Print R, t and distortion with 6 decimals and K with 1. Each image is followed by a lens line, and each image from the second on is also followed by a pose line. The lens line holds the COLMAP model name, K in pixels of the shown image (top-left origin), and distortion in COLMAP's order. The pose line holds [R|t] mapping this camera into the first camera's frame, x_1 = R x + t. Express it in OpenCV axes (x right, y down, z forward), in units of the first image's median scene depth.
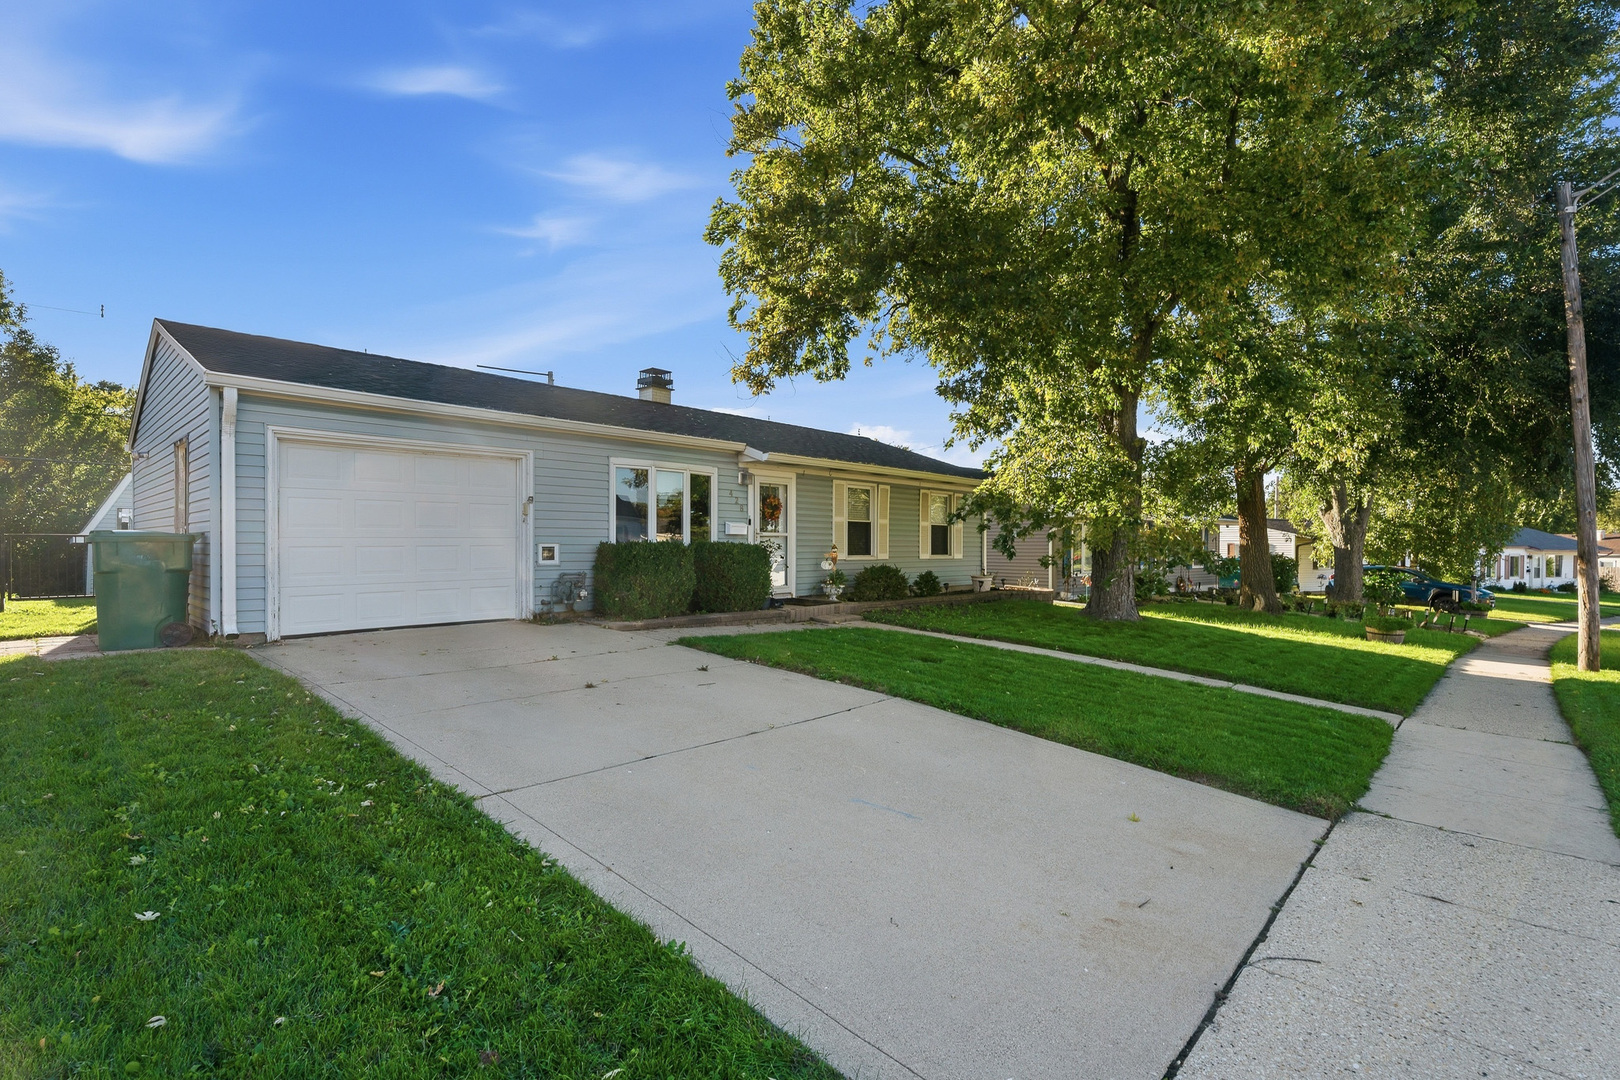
lens RADIAL K [[730.2, 0, 813.8], [0, 730.2, 549.5], [0, 0, 1]] dist [-0.003496, -0.000469]
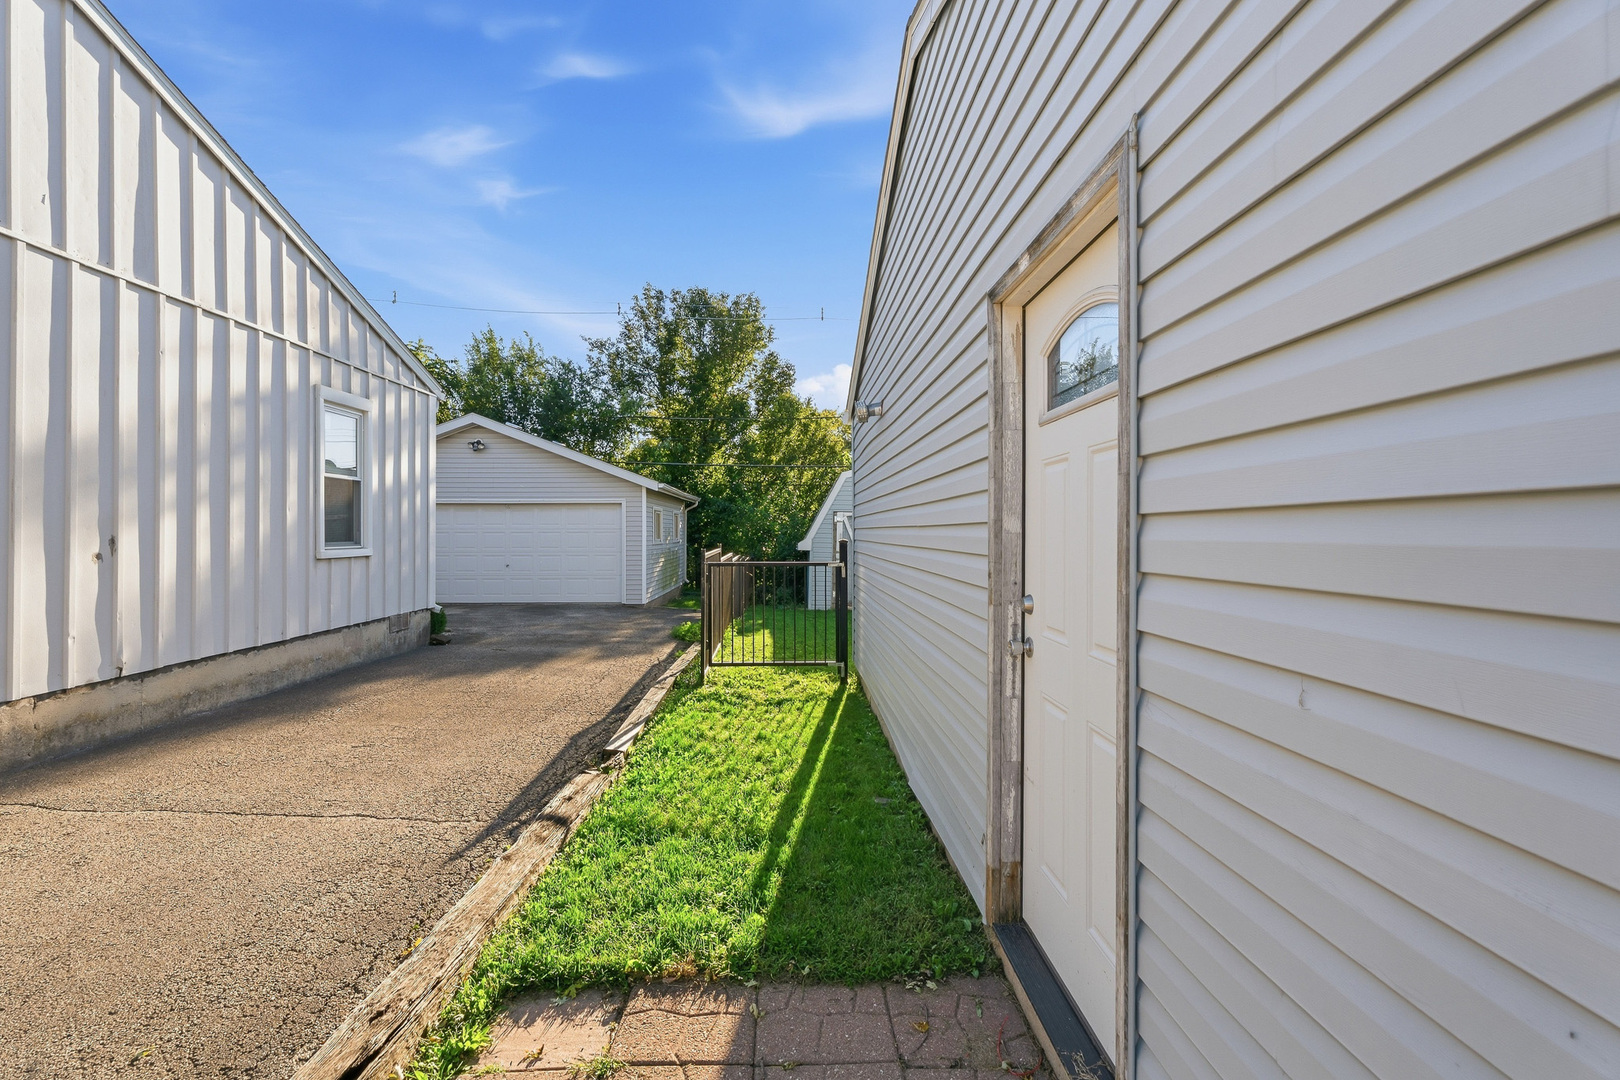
lens RADIAL K [[745.5, 0, 794.1], [0, 745.5, 531.6], [0, 0, 1]] dist [0.000157, 0.000443]
pose [[0.686274, -0.003930, -0.727332, -0.351107], [-0.004169, 0.999948, -0.009337, -0.025330], [0.727331, 0.009440, 0.686222, 0.364459]]
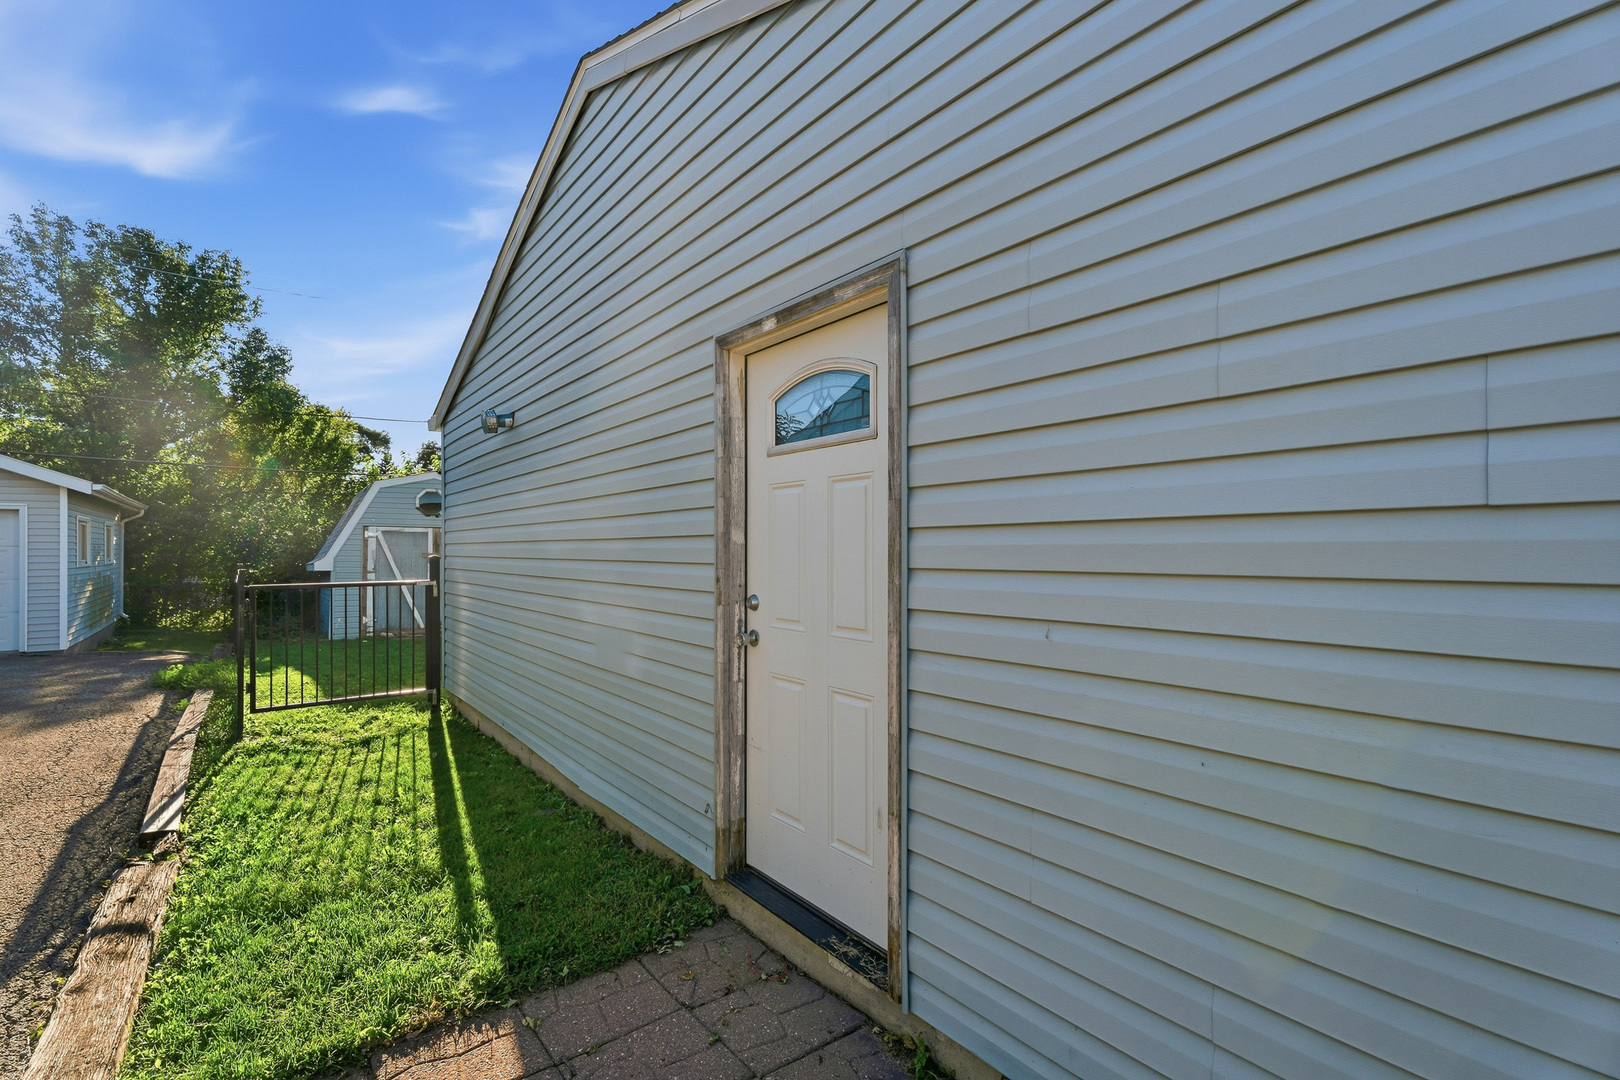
lens RADIAL K [[730.2, 0, 813.8], [0, 730.2, 549.5], [0, 0, 1]] dist [-0.003496, -0.000469]
pose [[0.986030, -0.007777, -0.166388, -0.380038], [0.006680, 0.999952, -0.007147, -0.024048], [0.166435, 0.005936, 0.986034, 0.332565]]
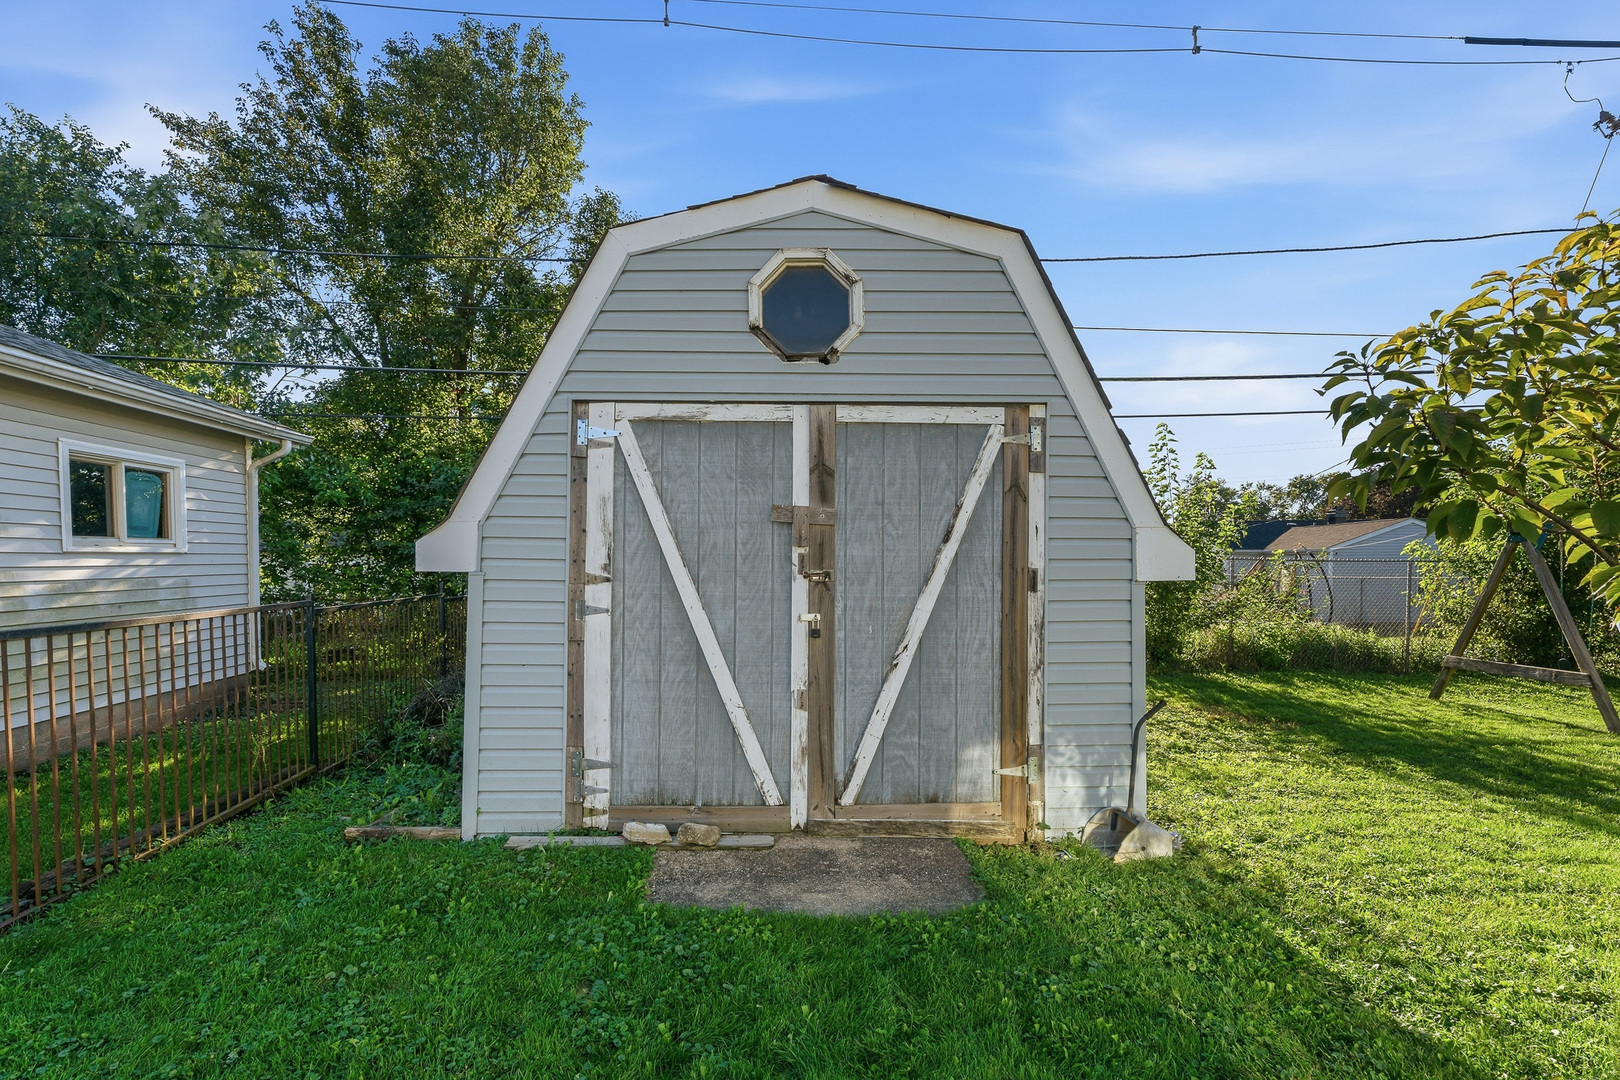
lens RADIAL K [[745.5, 0, 794.1], [0, 745.5, 531.6], [0, 0, 1]] dist [0.000157, 0.000443]
pose [[0.748517, -0.027040, -0.662564, -0.855572], [0.003644, 0.999321, -0.036667, -0.012564], [0.663105, 0.025032, 0.748108, 0.981450]]
